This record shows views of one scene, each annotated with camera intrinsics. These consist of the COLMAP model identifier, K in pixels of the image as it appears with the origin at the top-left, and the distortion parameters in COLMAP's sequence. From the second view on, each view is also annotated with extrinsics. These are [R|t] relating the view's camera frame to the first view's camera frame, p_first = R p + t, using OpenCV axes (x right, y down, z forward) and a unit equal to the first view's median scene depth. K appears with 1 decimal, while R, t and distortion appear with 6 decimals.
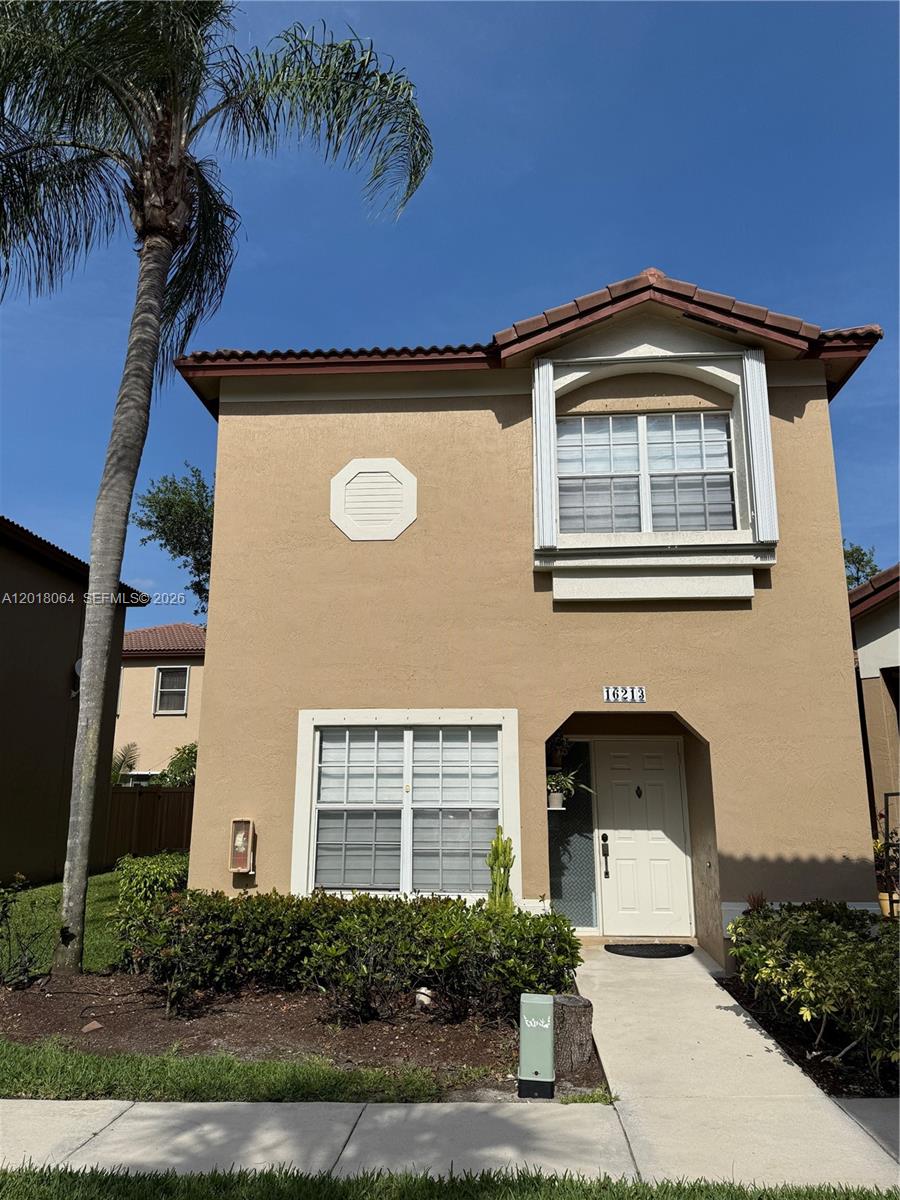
lens RADIAL K [[826.9, 0, 447.6], [0, 826.9, 607.2], [0, 0, 1]] dist [0.192101, -0.413068]
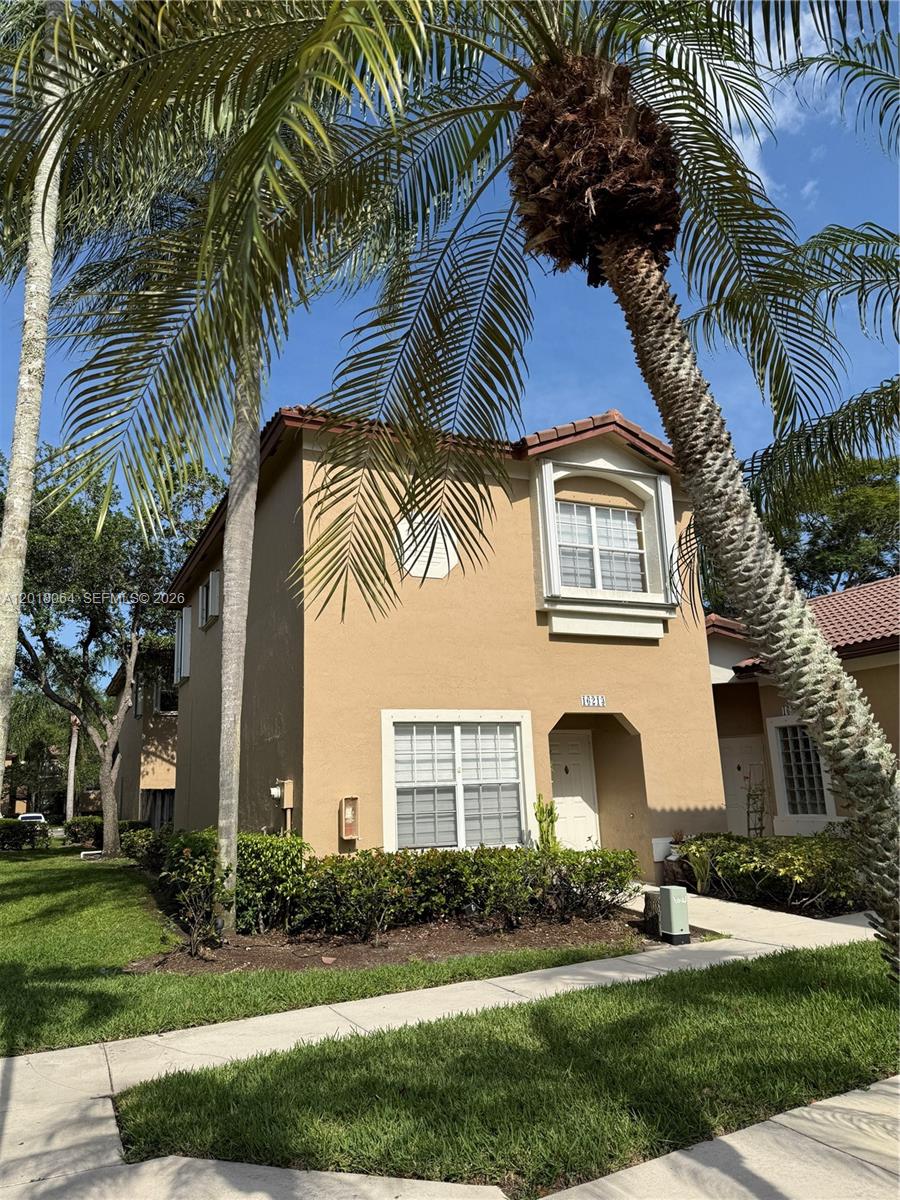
lens RADIAL K [[826.9, 0, 447.6], [0, 826.9, 607.2], [0, 0, 1]] dist [0.192101, -0.413068]
pose [[0.876015, 0.067683, 0.477511, -0.699411], [-0.066483, 0.997598, -0.019434, -0.012764], [-0.477680, -0.014722, 0.878411, -0.144618]]
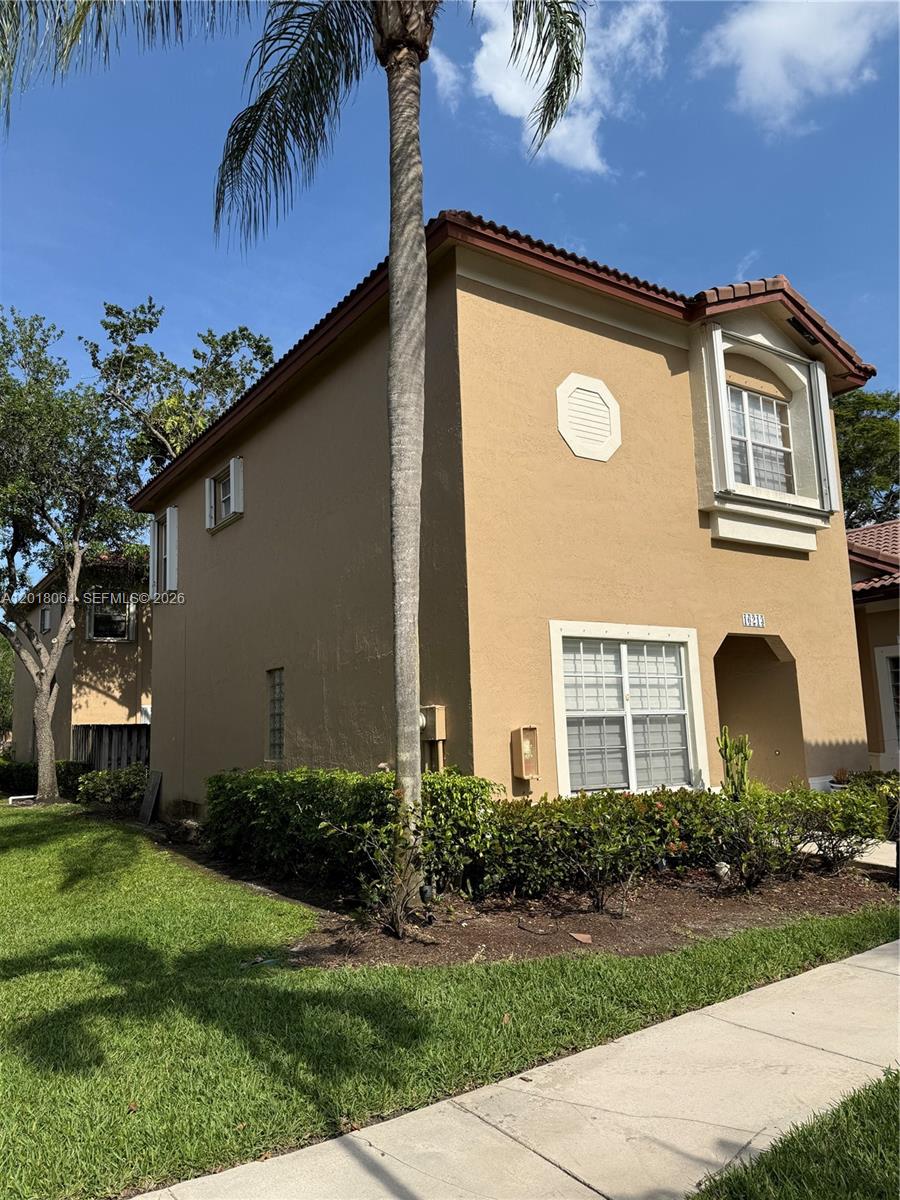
lens RADIAL K [[826.9, 0, 447.6], [0, 826.9, 607.2], [0, 0, 1]] dist [0.192101, -0.413068]
pose [[0.790775, 0.059056, 0.609251, -0.880972], [-0.099972, 0.994431, 0.033366, 0.087332], [-0.603888, -0.087293, 0.792275, 0.289878]]
